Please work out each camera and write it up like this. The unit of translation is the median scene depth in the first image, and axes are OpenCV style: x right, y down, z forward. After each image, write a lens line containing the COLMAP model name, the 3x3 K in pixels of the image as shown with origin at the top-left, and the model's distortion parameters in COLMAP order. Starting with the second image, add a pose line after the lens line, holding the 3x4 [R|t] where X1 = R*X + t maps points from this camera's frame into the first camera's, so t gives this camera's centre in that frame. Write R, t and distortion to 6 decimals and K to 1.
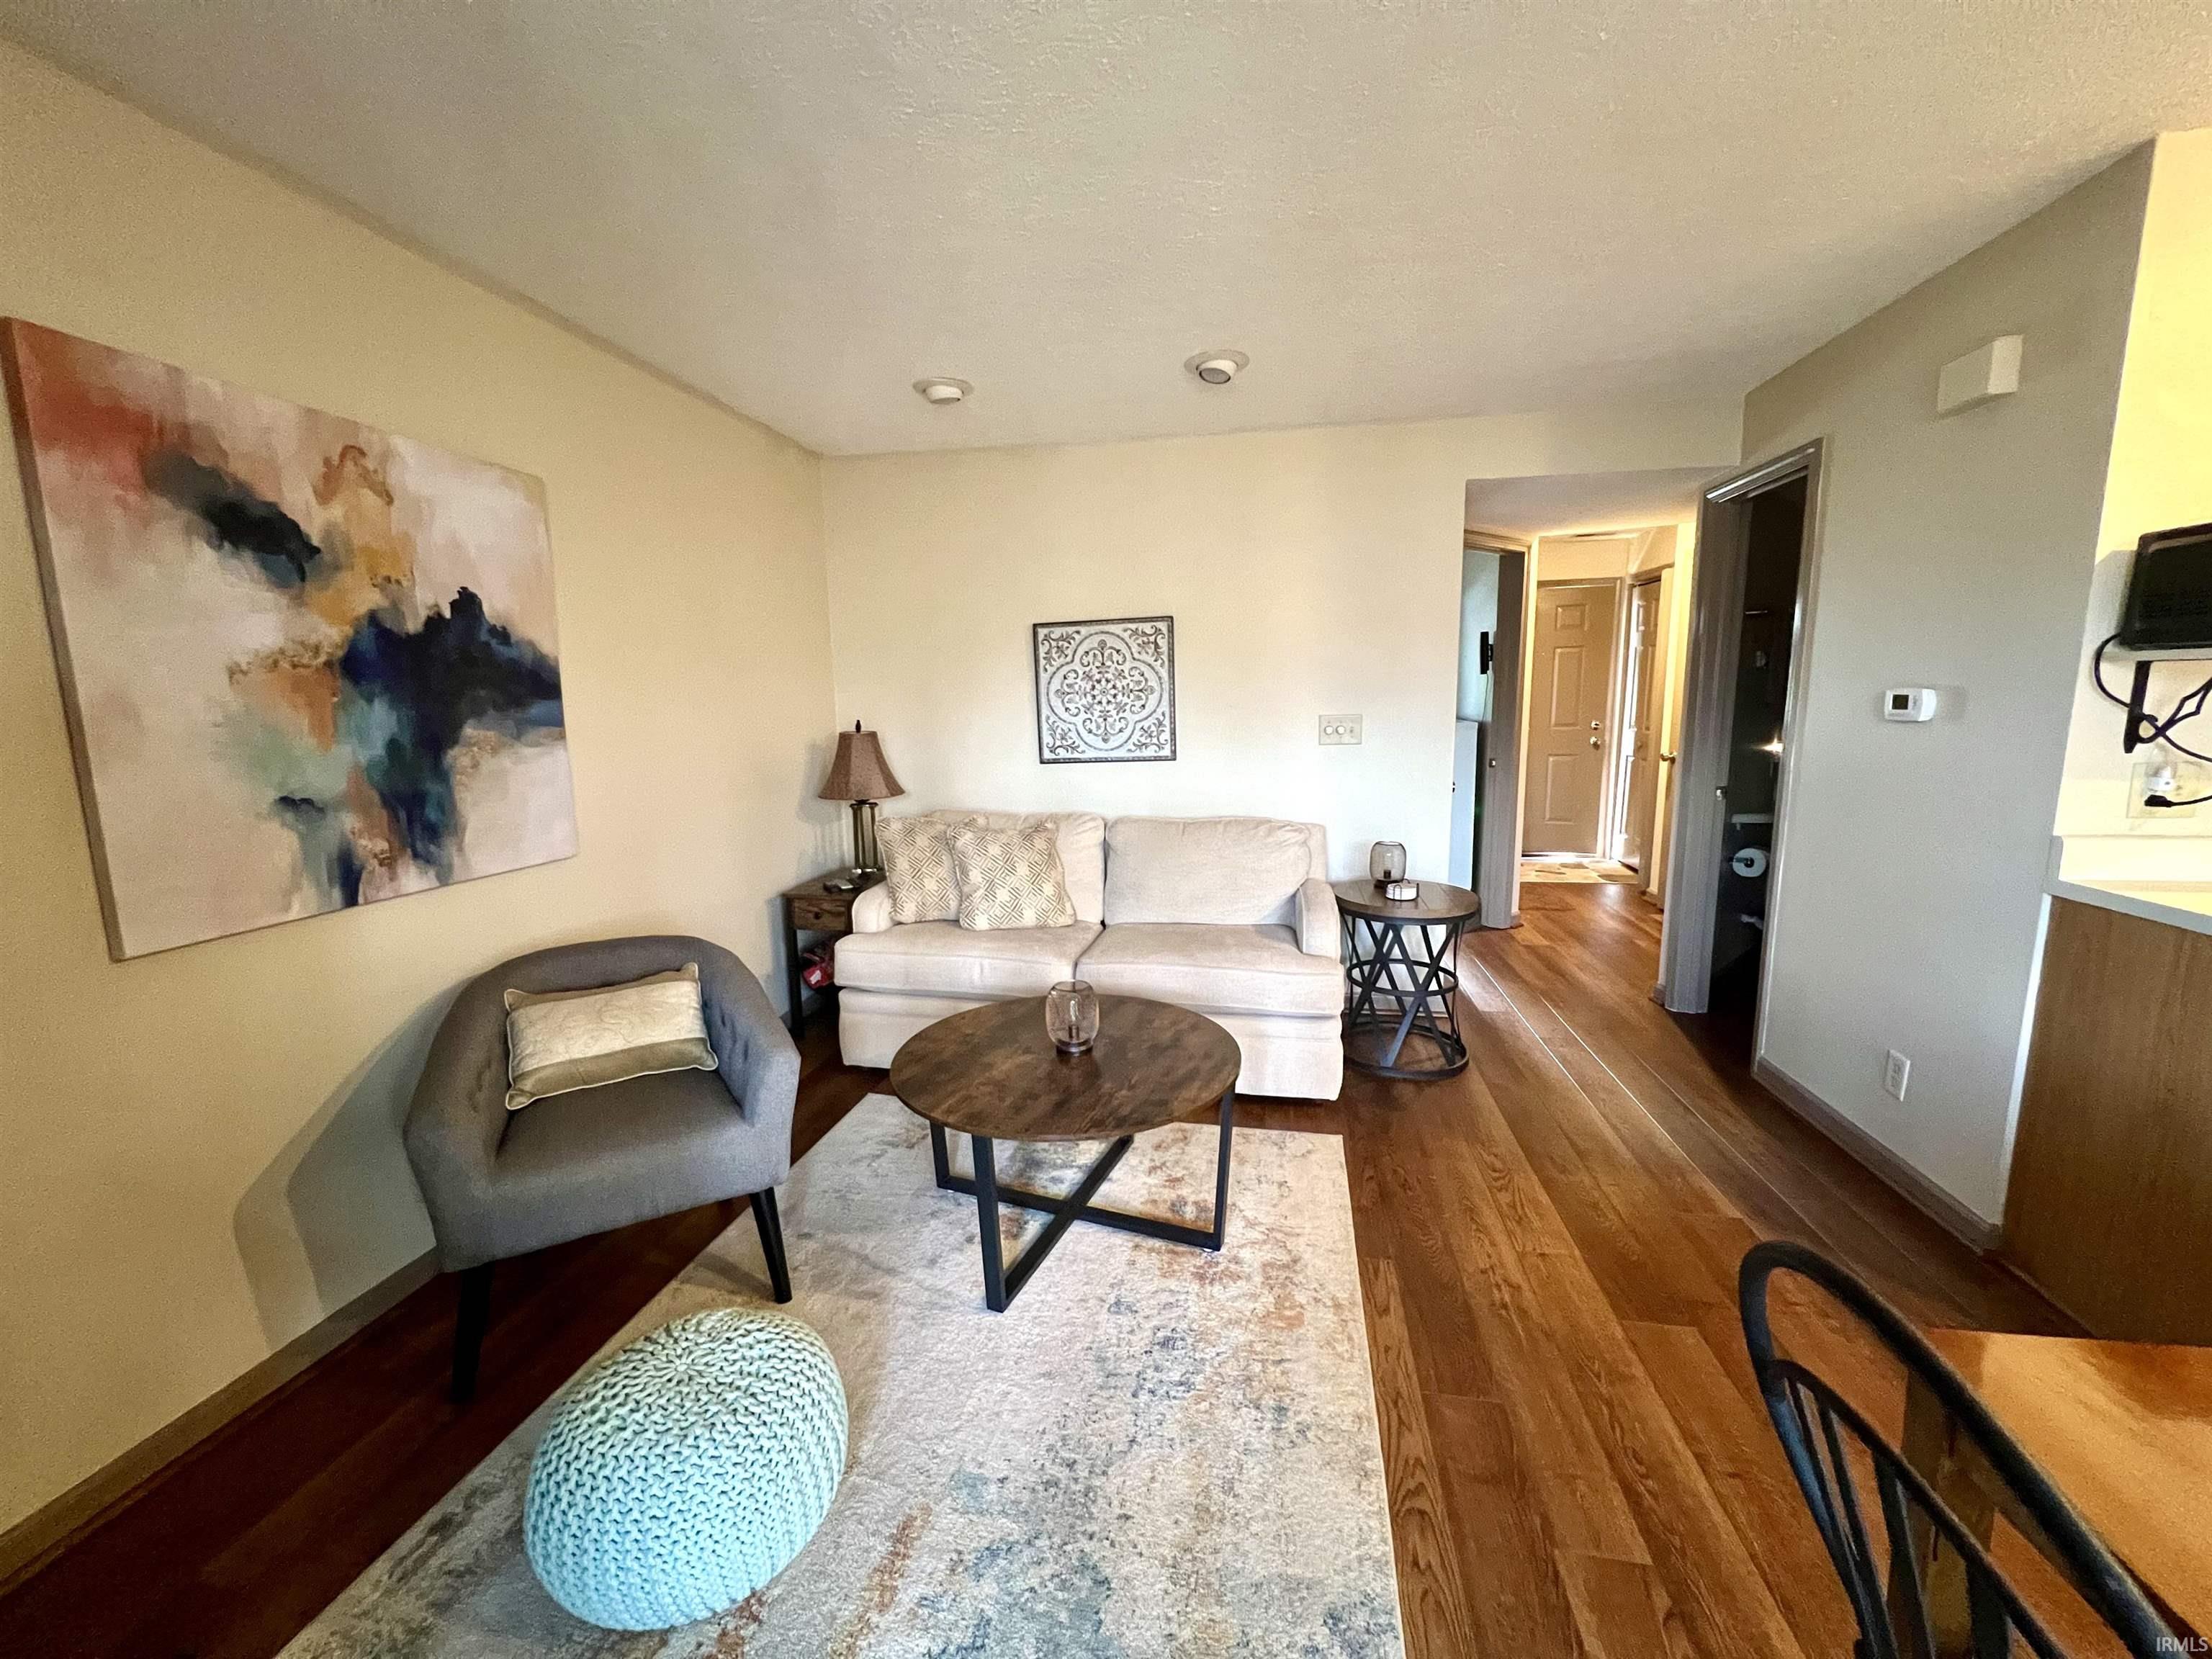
lens RADIAL K [[882.8, 0, 1104.4], [0, 882.8, 827.1], [0, 0, 1]] dist [-0.001927, 0.000943]
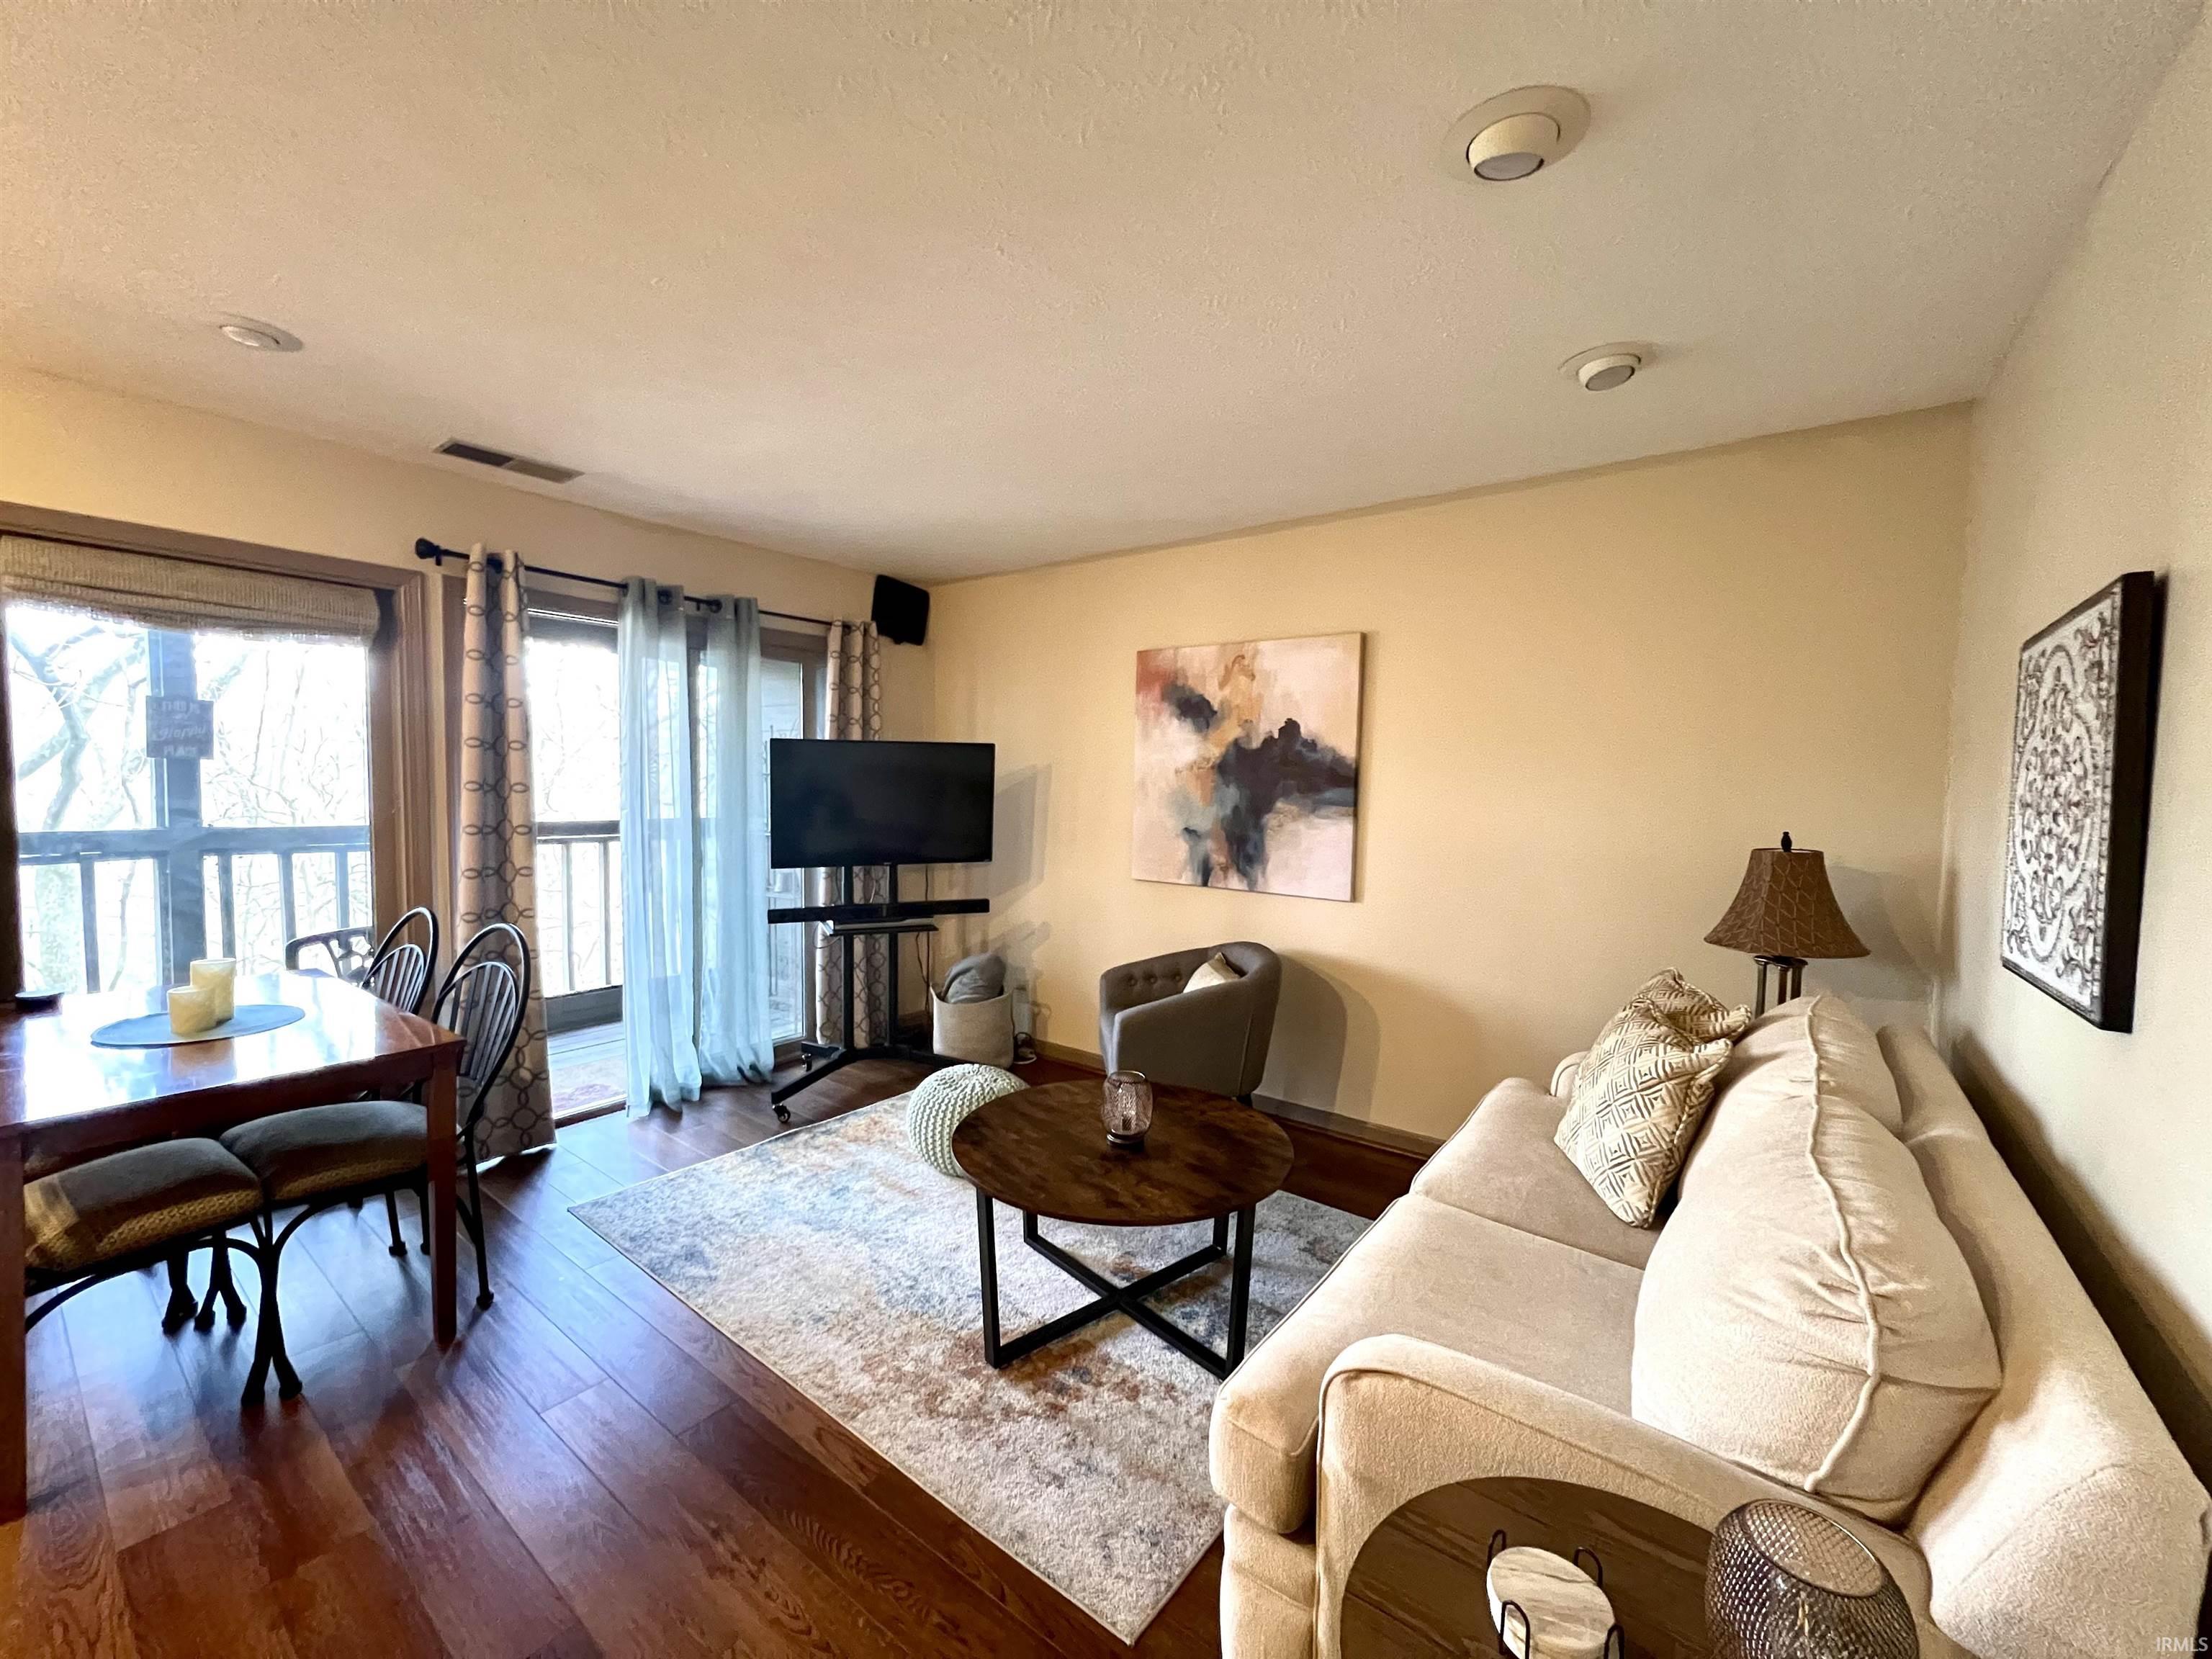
lens RADIAL K [[882.8, 0, 1097.3], [0, 882.8, 829.0], [0, 0, 1]] dist [-0.001927, 0.000943]
pose [[-0.452387, 0.063501, -0.889558, 0.646231], [-0.135617, 0.980963, 0.138995, -0.176894], [0.881450, 0.183519, -0.435163, 1.018560]]
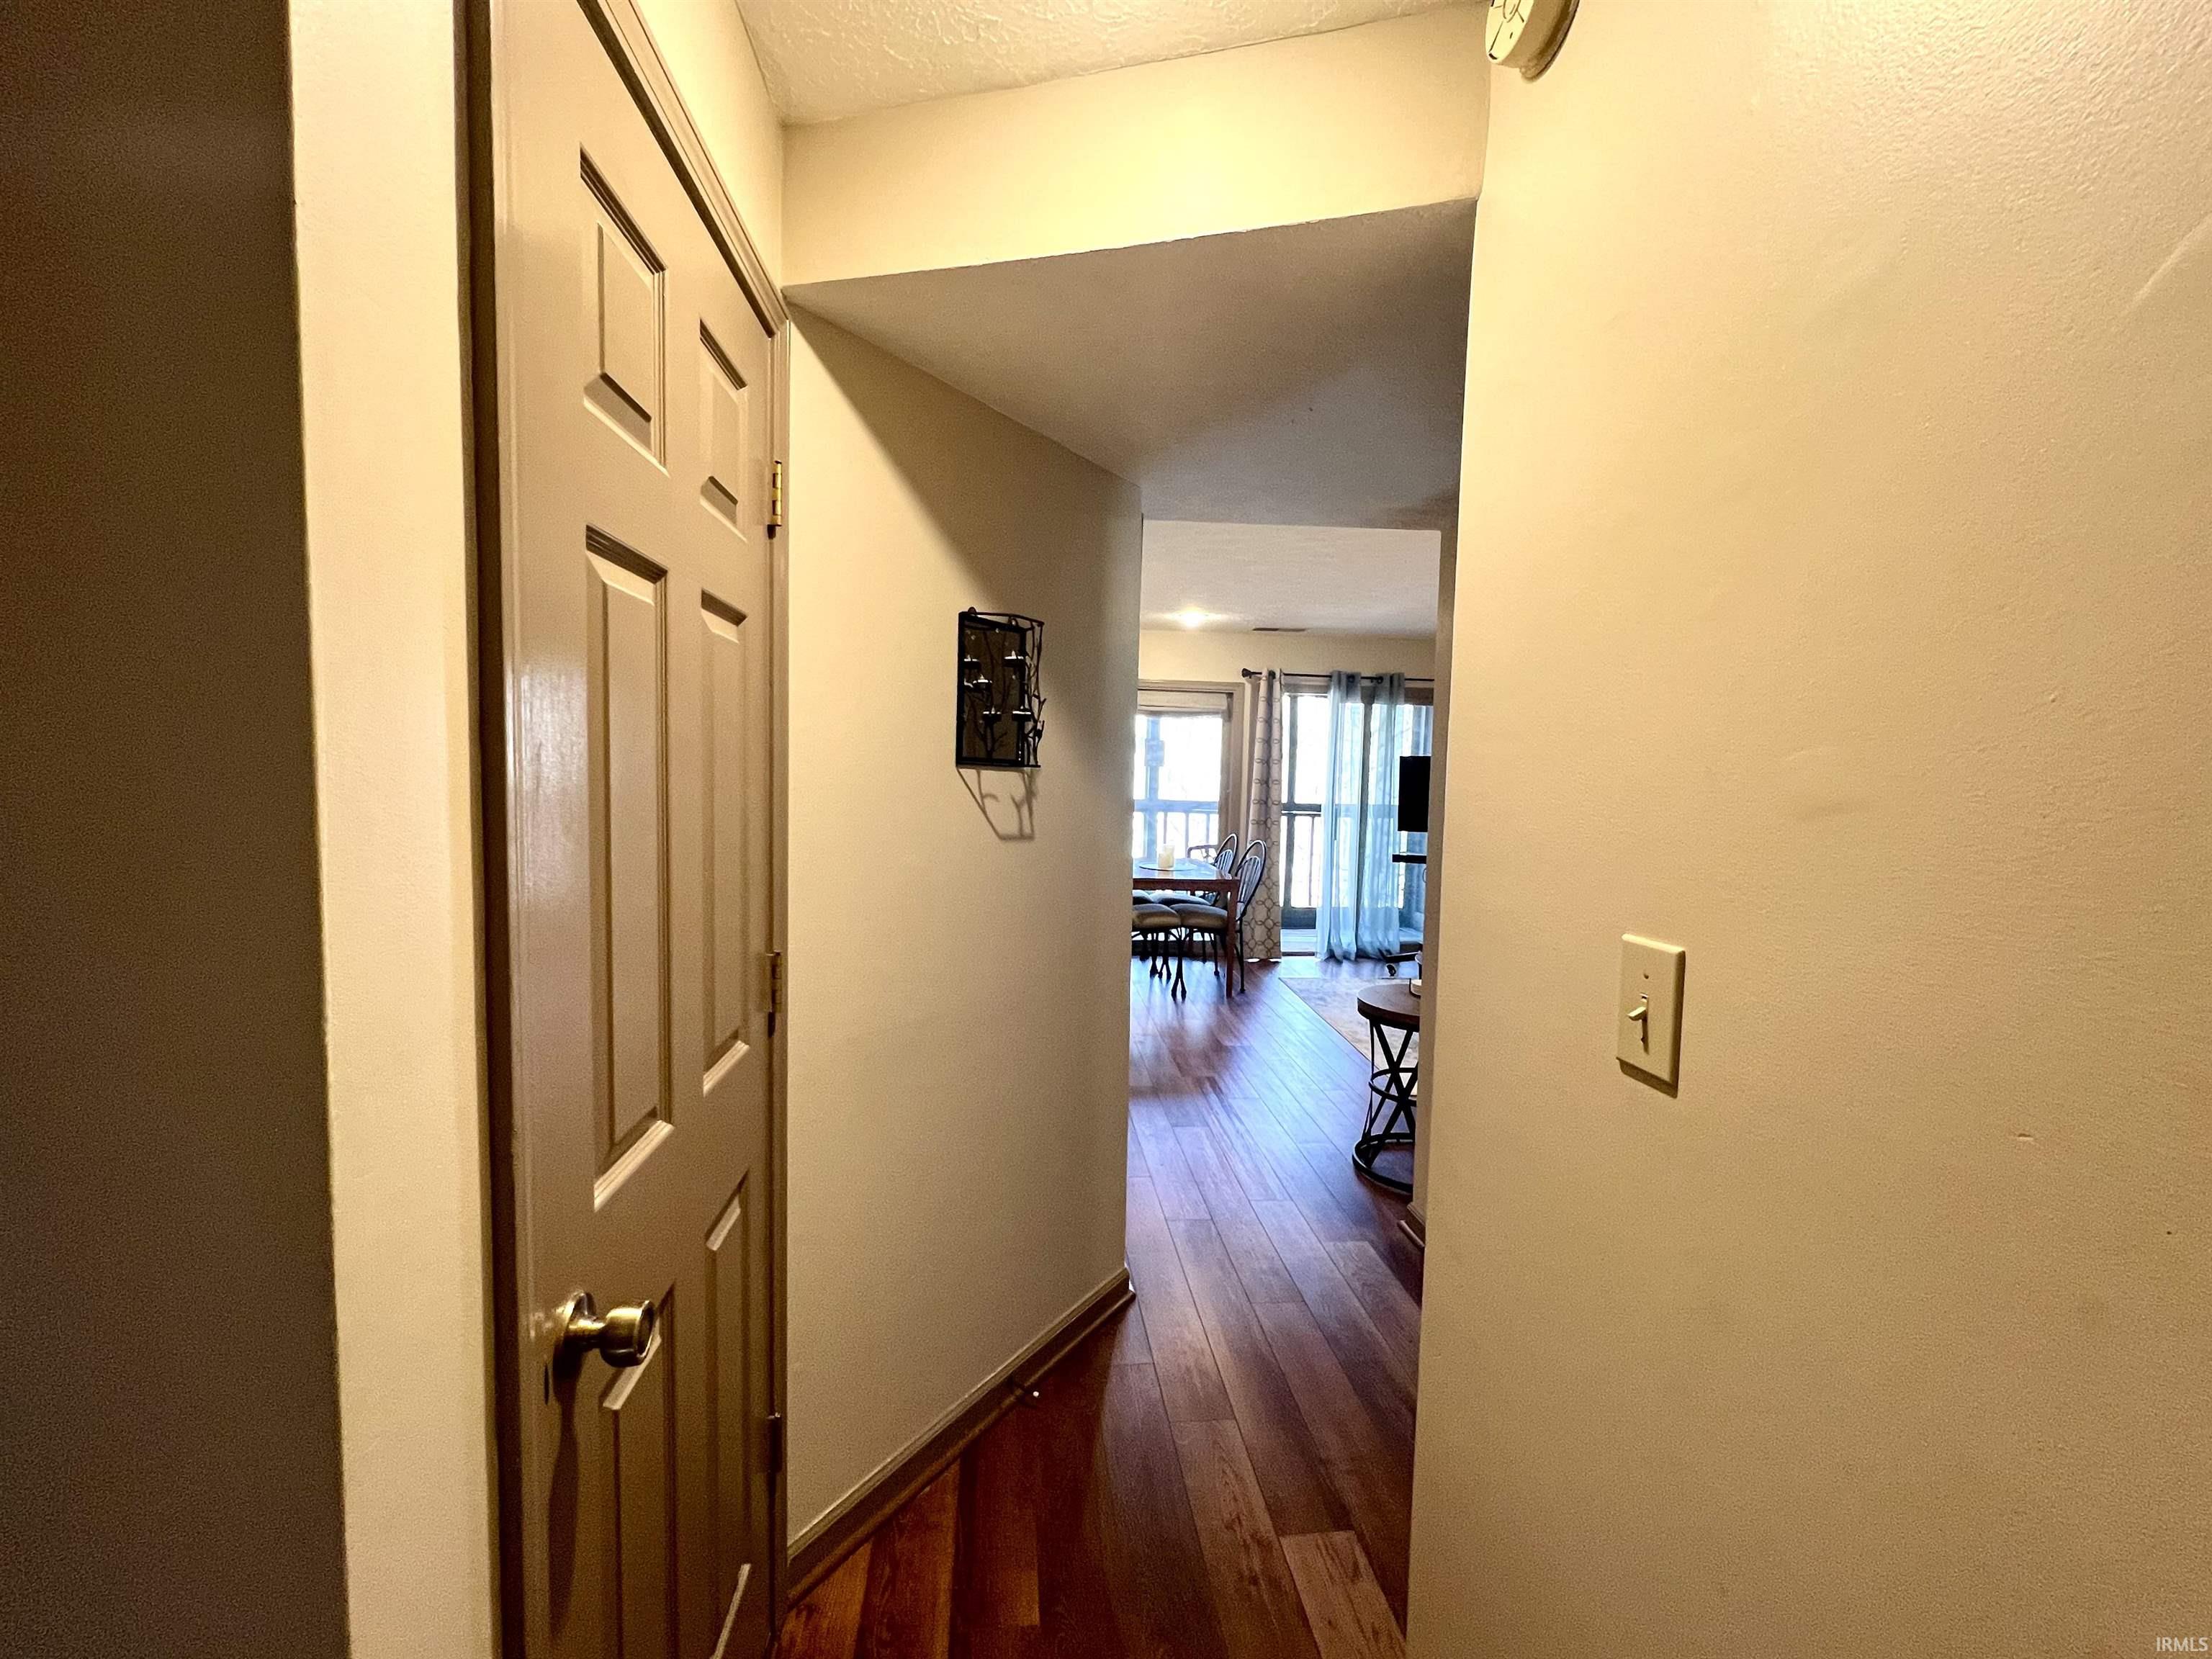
lens RADIAL K [[891.8, 0, 1111.4], [0, 891.8, 831.9], [0, 0, 1]] dist [-0.000183, -0.000002]
pose [[-0.959691, 0.018363, -0.280455, 0.901509], [-0.044825, 0.975090, 0.217234, -0.276155], [0.277458, 0.221049, -0.934962, 1.619535]]
